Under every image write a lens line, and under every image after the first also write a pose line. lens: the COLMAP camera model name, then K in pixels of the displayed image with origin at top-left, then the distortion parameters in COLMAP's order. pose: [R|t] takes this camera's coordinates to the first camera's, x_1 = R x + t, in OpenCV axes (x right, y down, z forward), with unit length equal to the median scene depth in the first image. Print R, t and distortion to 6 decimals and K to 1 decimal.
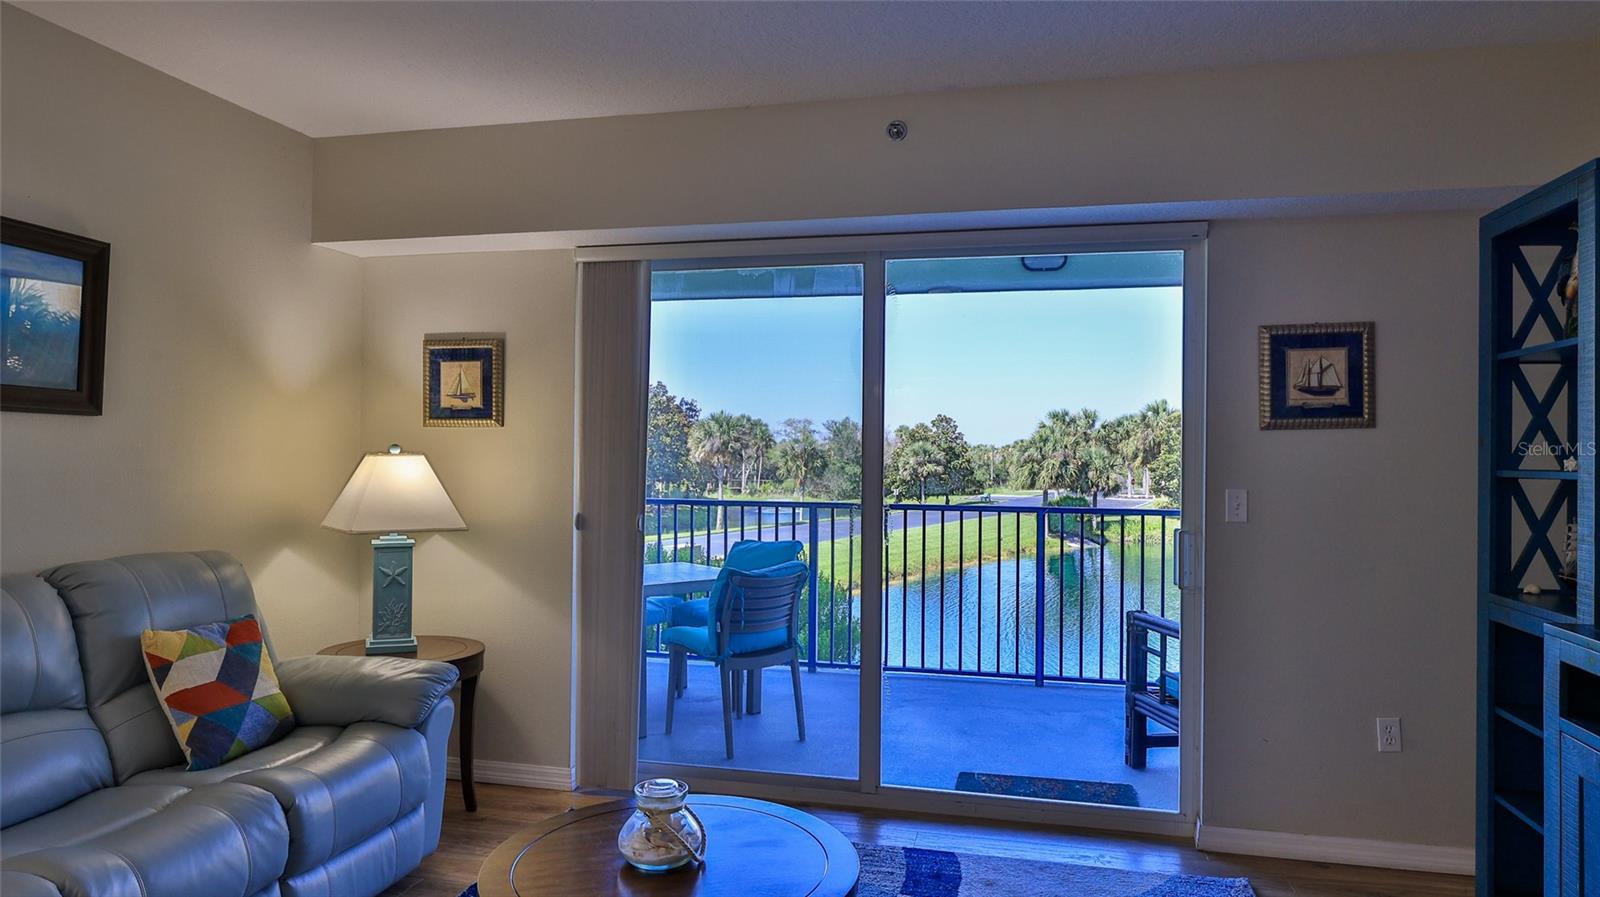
lens RADIAL K [[980.3, 0, 798.6], [0, 980.3, 445.2], [0, 0, 1]] dist [-0.002063, -0.001565]
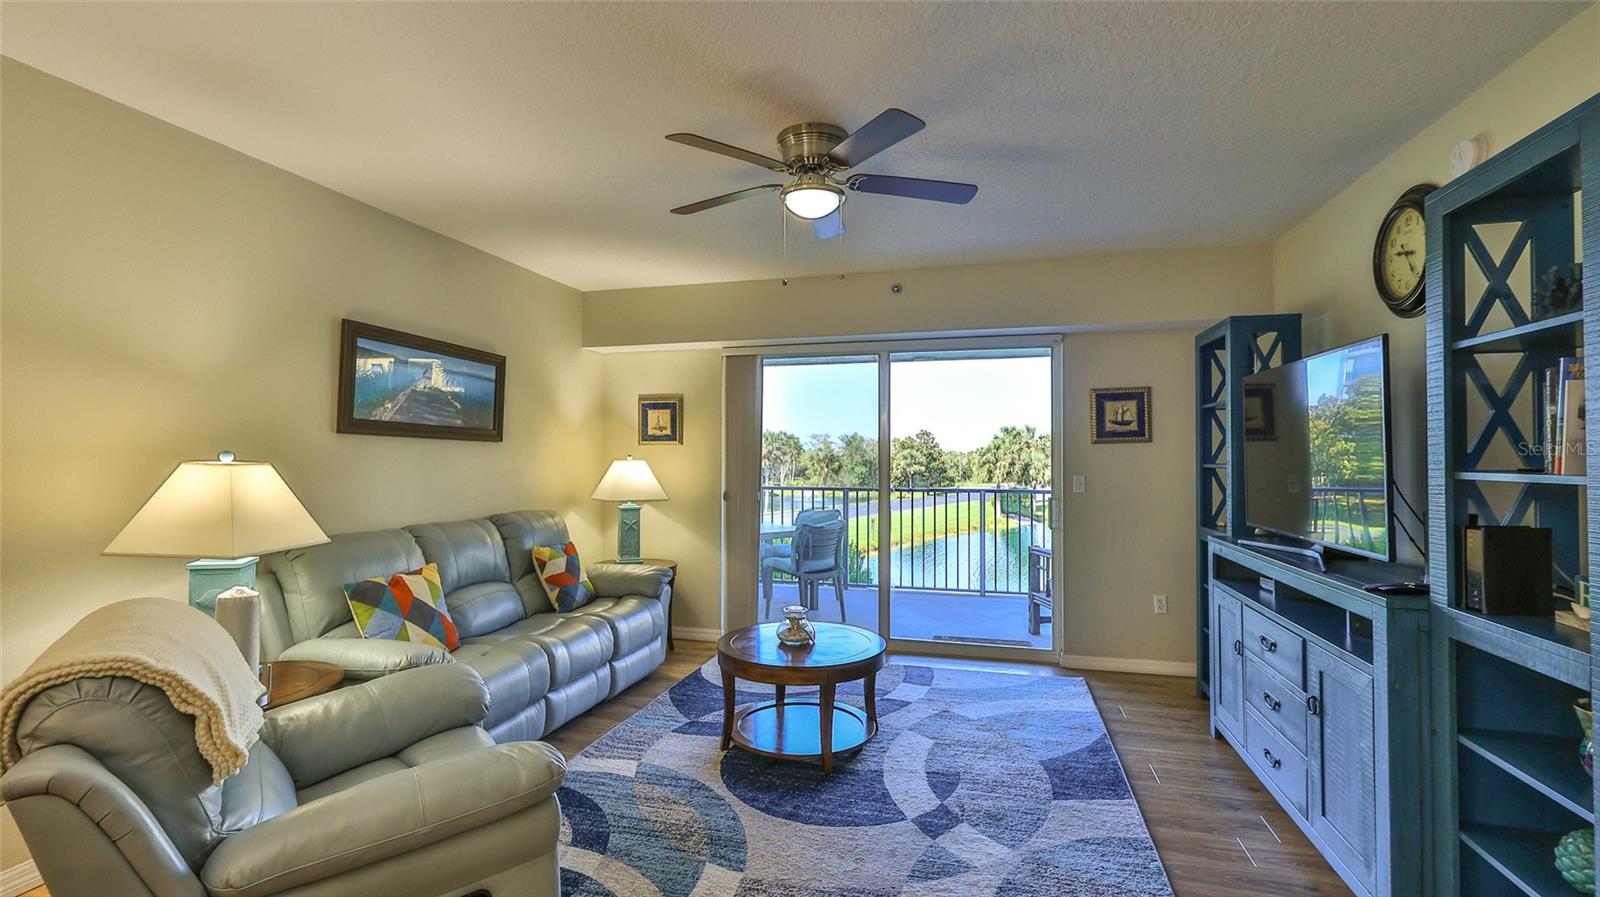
lens RADIAL K [[706.9, 0, 792.3], [0, 706.9, 447.1], [0, 0, 1]] dist [-0.003574, -0.000112]
pose [[0.999202, -0.008017, -0.039116, -0.042583], [0.007714, 0.999939, -0.007911, -0.002566], [0.039177, 0.007603, 0.999203, -0.314741]]
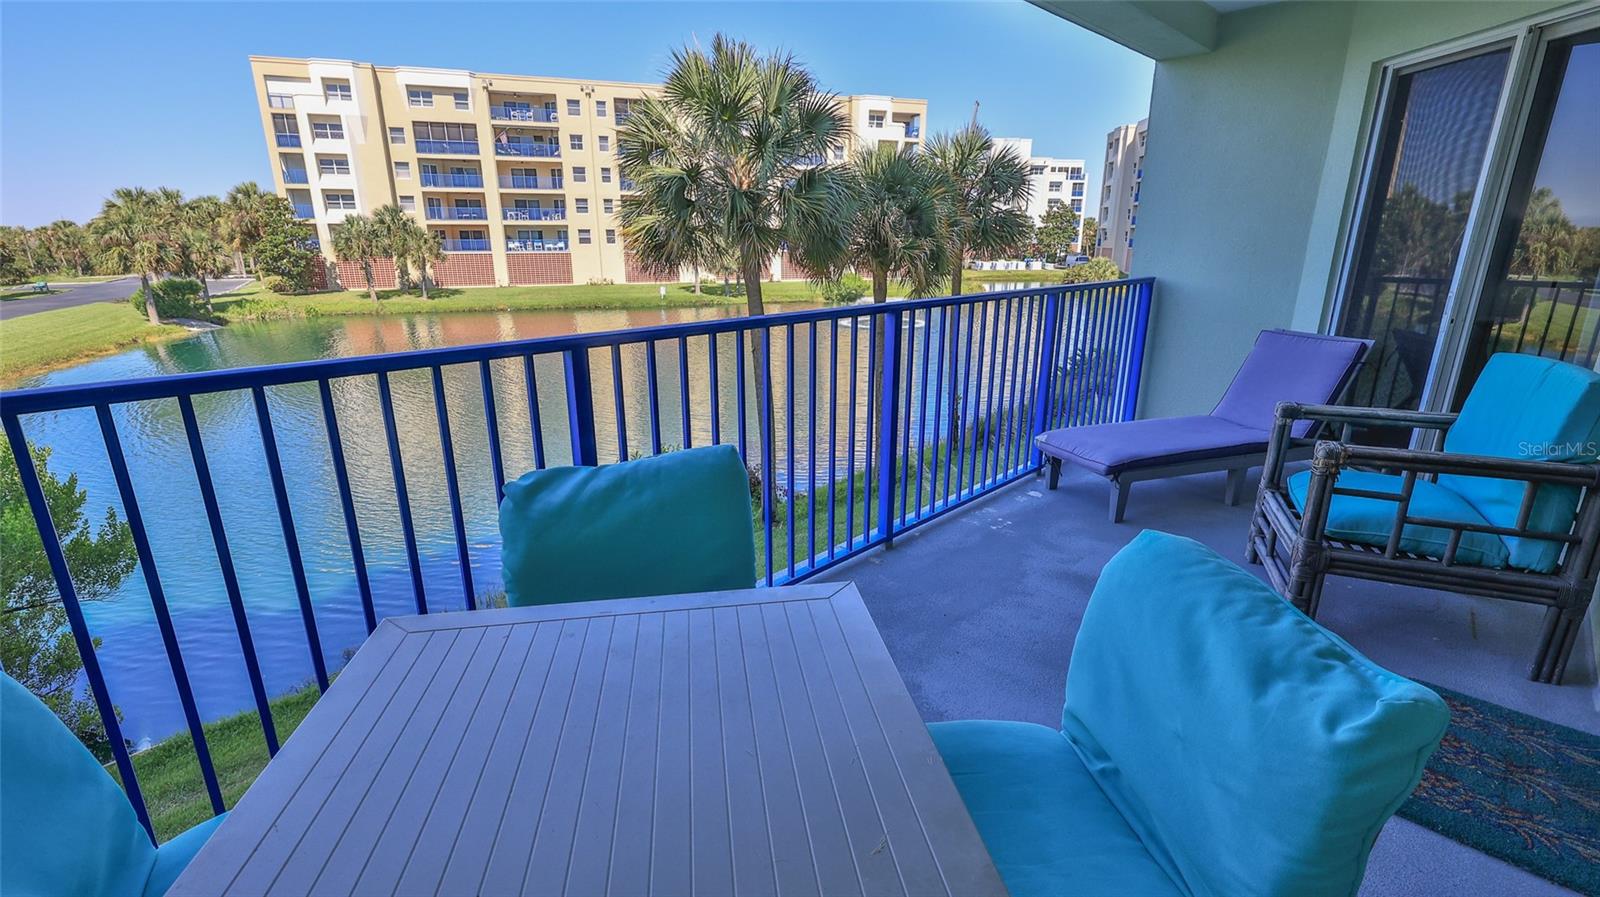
lens RADIAL K [[706.9, 0, 799.0], [0, 706.9, 447.9], [0, 0, 1]] dist [-0.003574, -0.000112]
pose [[0.525025, -0.252374, 0.812808, -0.257020], [-0.001721, 0.954706, 0.297545, 0.002885], [-0.851085, -0.157618, 0.500810, 1.207504]]
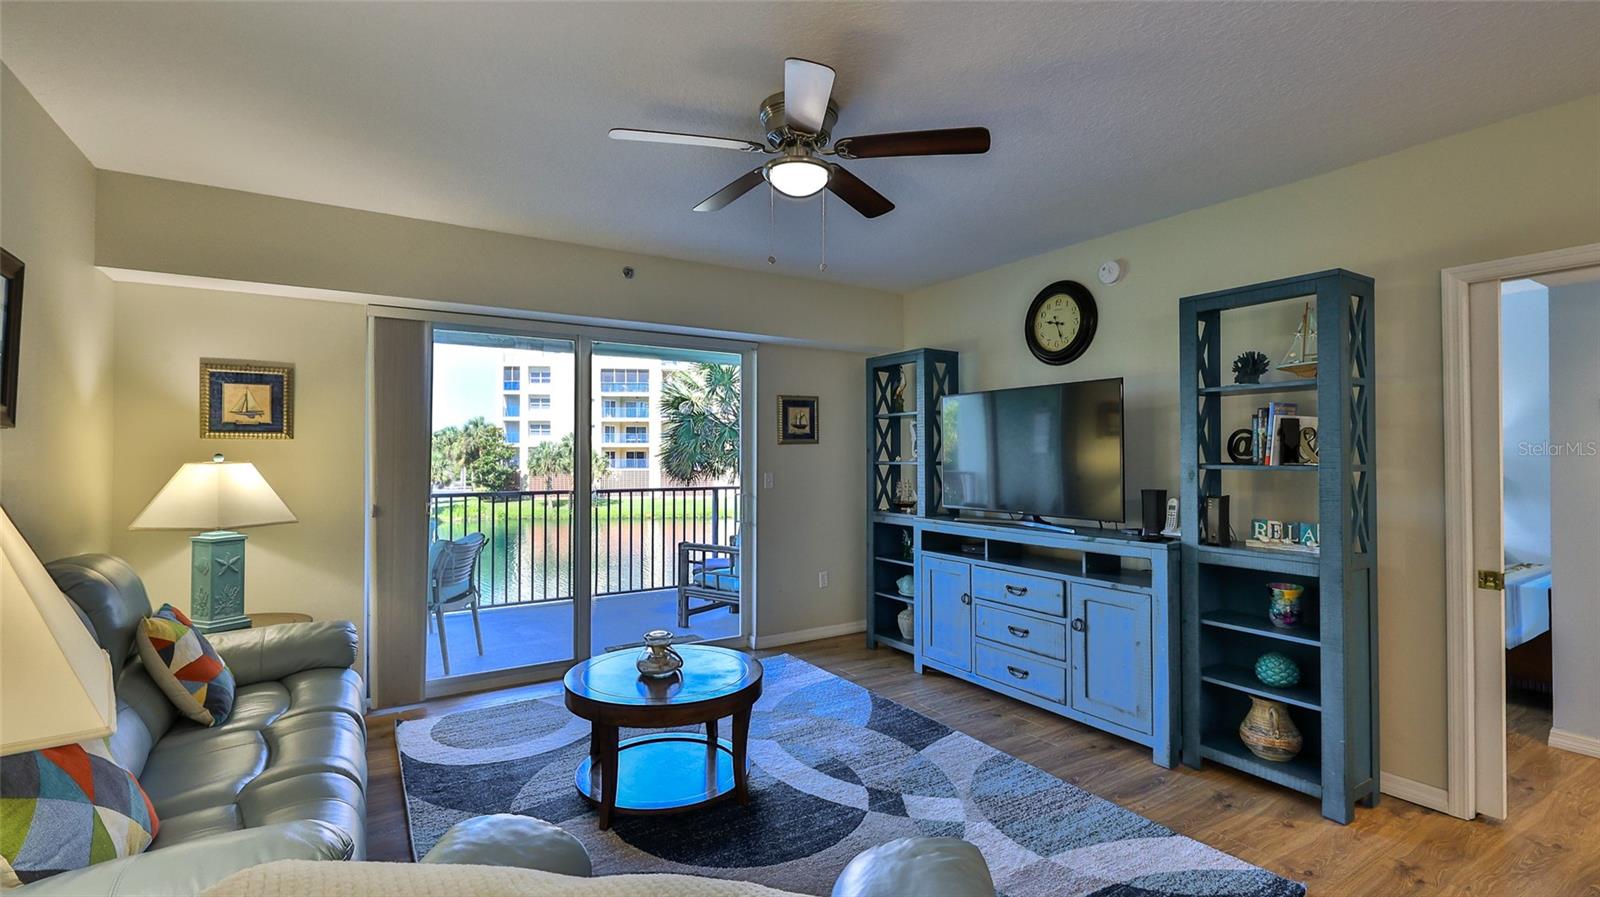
lens RADIAL K [[706.9, 0, 792.0], [0, 706.9, 451.2], [0, 0, 1]] dist [-0.003574, -0.000112]
pose [[0.703479, -0.003805, 0.710706, -0.484136], [0.001861, 0.999992, 0.003511, -0.005413], [-0.710714, -0.001148, 0.703480, -0.075725]]
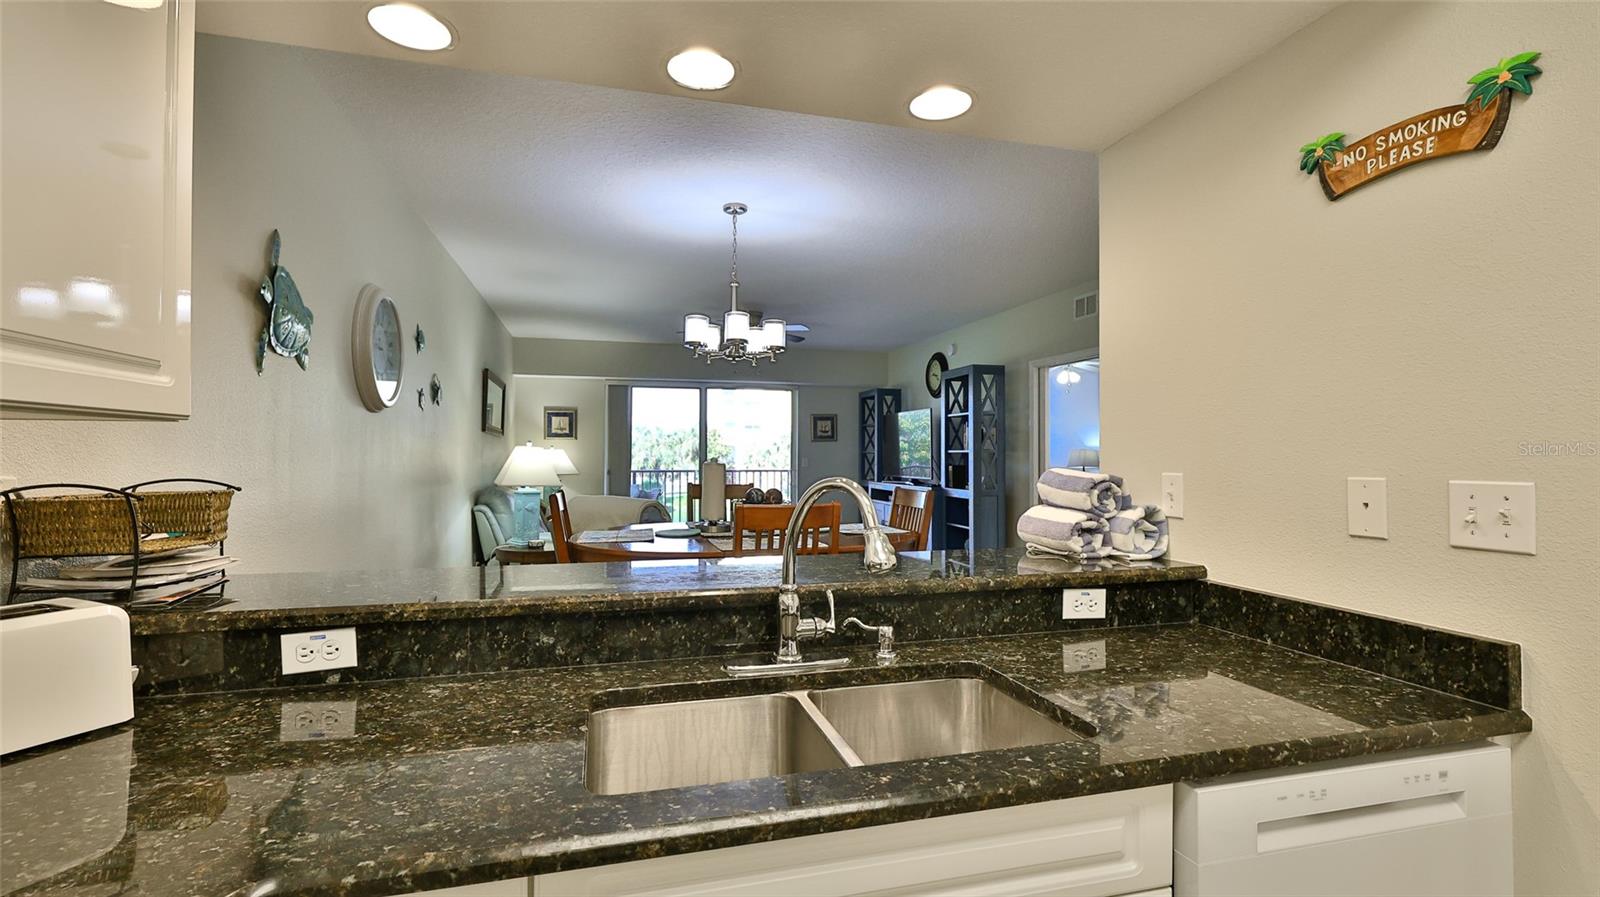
lens RADIAL K [[706.9, 0, 794.1], [0, 706.9, 444.6], [0, 0, 1]] dist [-0.003574, -0.000112]
pose [[0.880217, 0.000410, 0.474571, -0.711432], [0.002095, 0.999987, -0.004749, 0.006091], [-0.474567, 0.005175, 0.880204, -1.104796]]
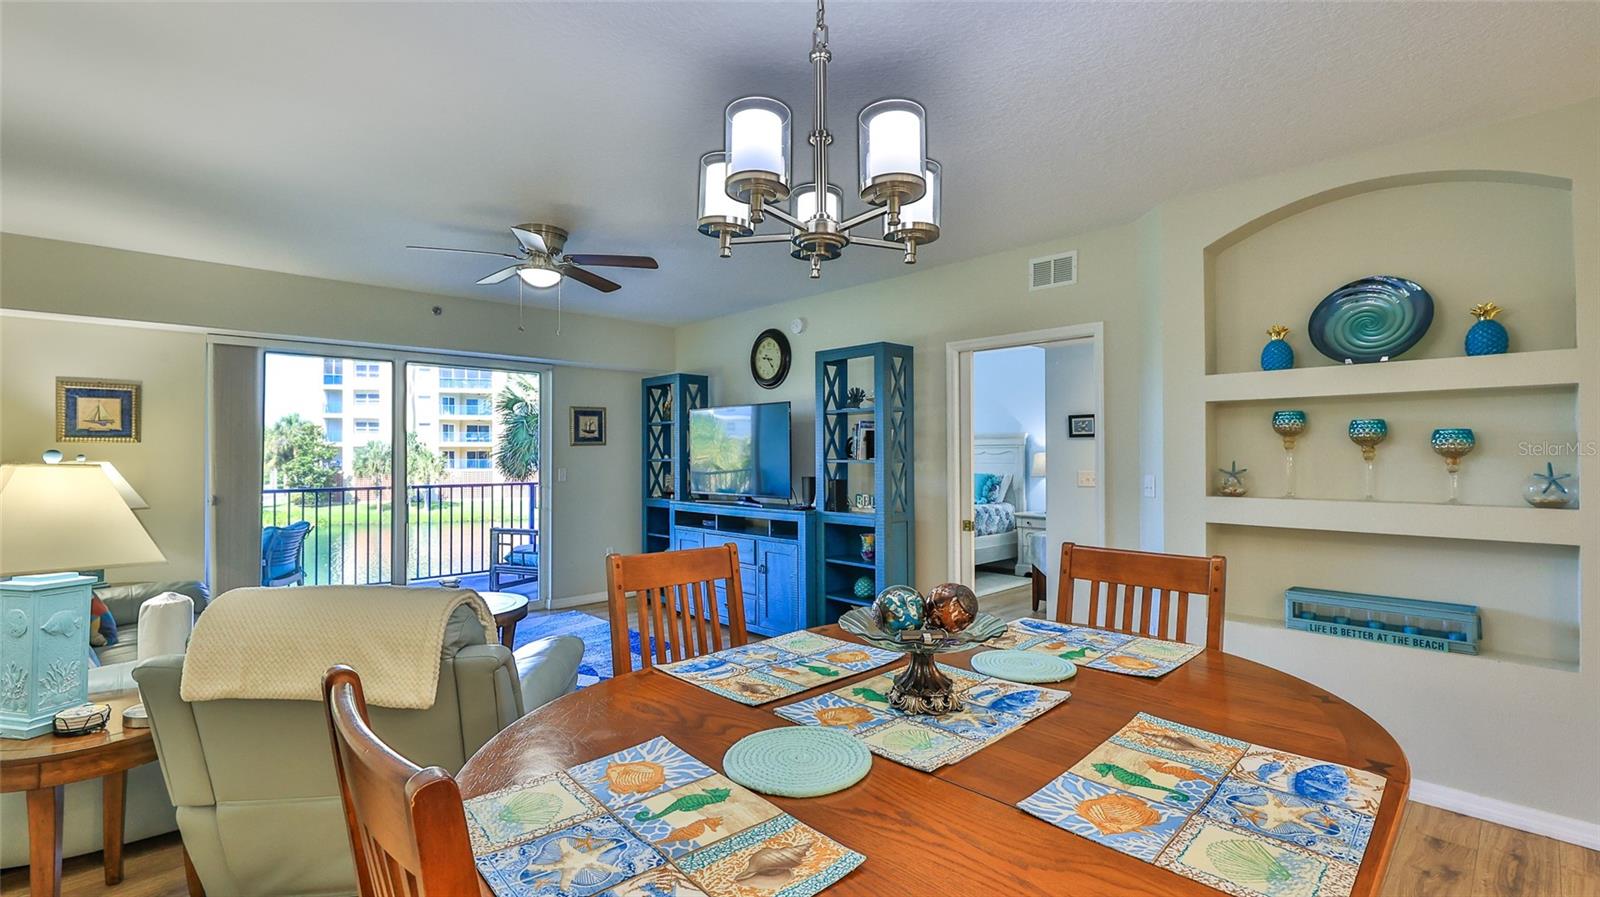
lens RADIAL K [[706.9, 0, 793.5], [0, 706.9, 446.2], [0, 0, 1]] dist [-0.003574, -0.000112]
pose [[0.547913, -0.000384, 0.836535, -0.653405], [0.003046, 0.999994, -0.001536, -0.008031], [-0.836530, 0.003389, 0.547911, -0.451918]]
